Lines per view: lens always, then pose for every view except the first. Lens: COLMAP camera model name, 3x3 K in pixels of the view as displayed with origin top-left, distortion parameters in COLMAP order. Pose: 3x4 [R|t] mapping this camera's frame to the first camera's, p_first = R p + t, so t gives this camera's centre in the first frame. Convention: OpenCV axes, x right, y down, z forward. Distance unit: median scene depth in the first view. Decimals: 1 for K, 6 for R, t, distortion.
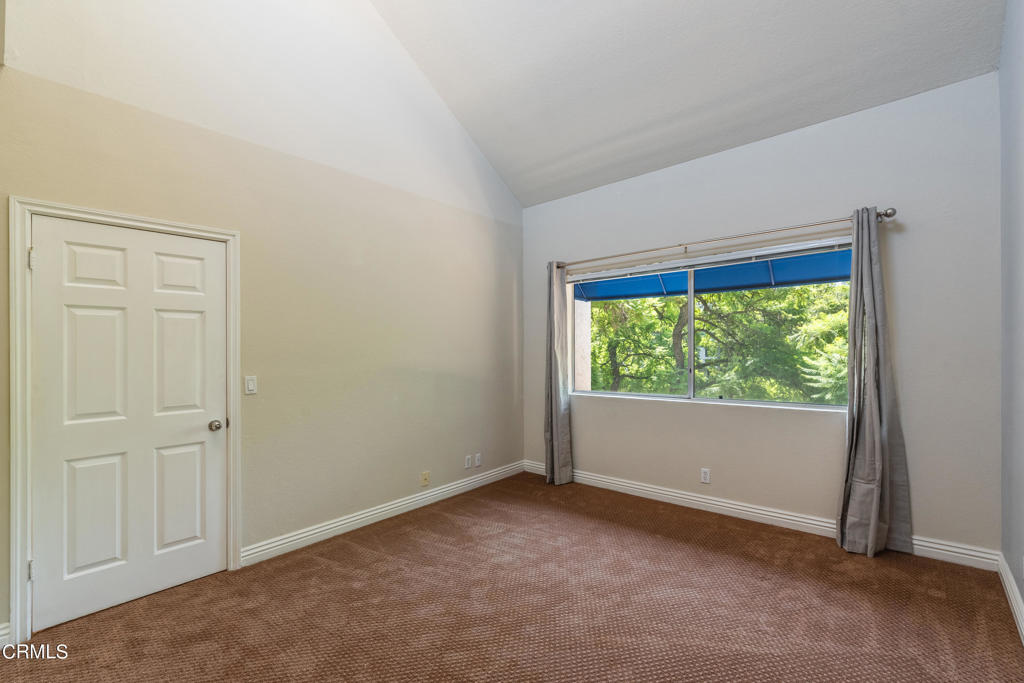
lens RADIAL K [[441.7, 0, 522.1], [0, 441.7, 345.2], [0, 0, 1]] dist [-0.001780, -0.000825]
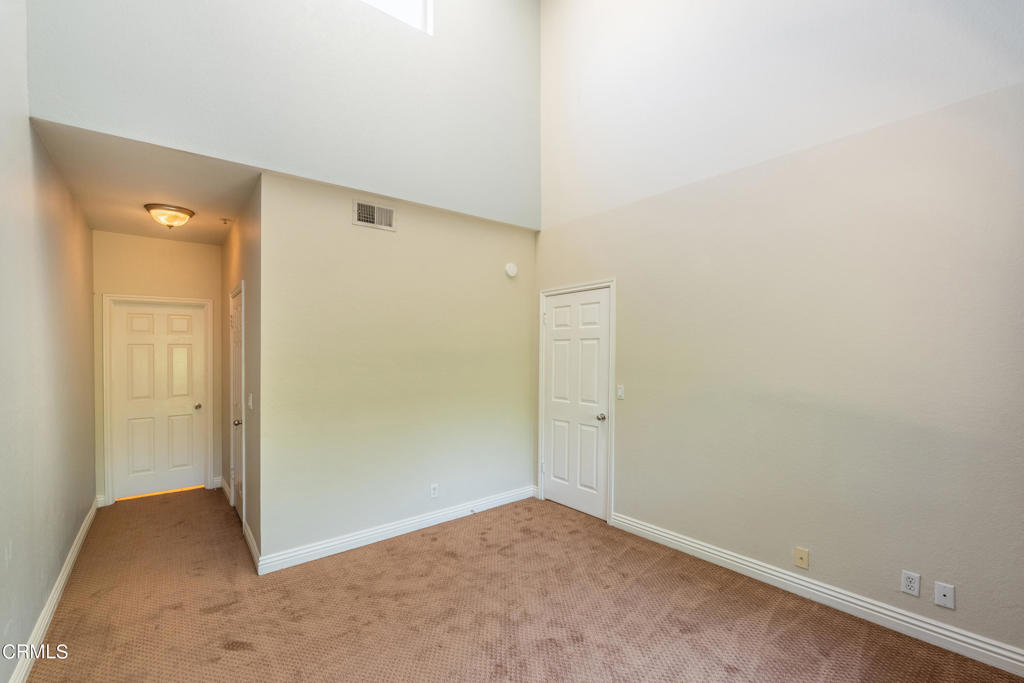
lens RADIAL K [[441.7, 0, 522.1], [0, 441.7, 345.2], [0, 0, 1]] dist [-0.001780, -0.000825]
pose [[-0.160755, 0.004542, -0.986984, 0.761501], [0.019709, 0.999805, 0.001391, -0.059255], [0.986798, -0.019229, -0.160813, 0.975044]]
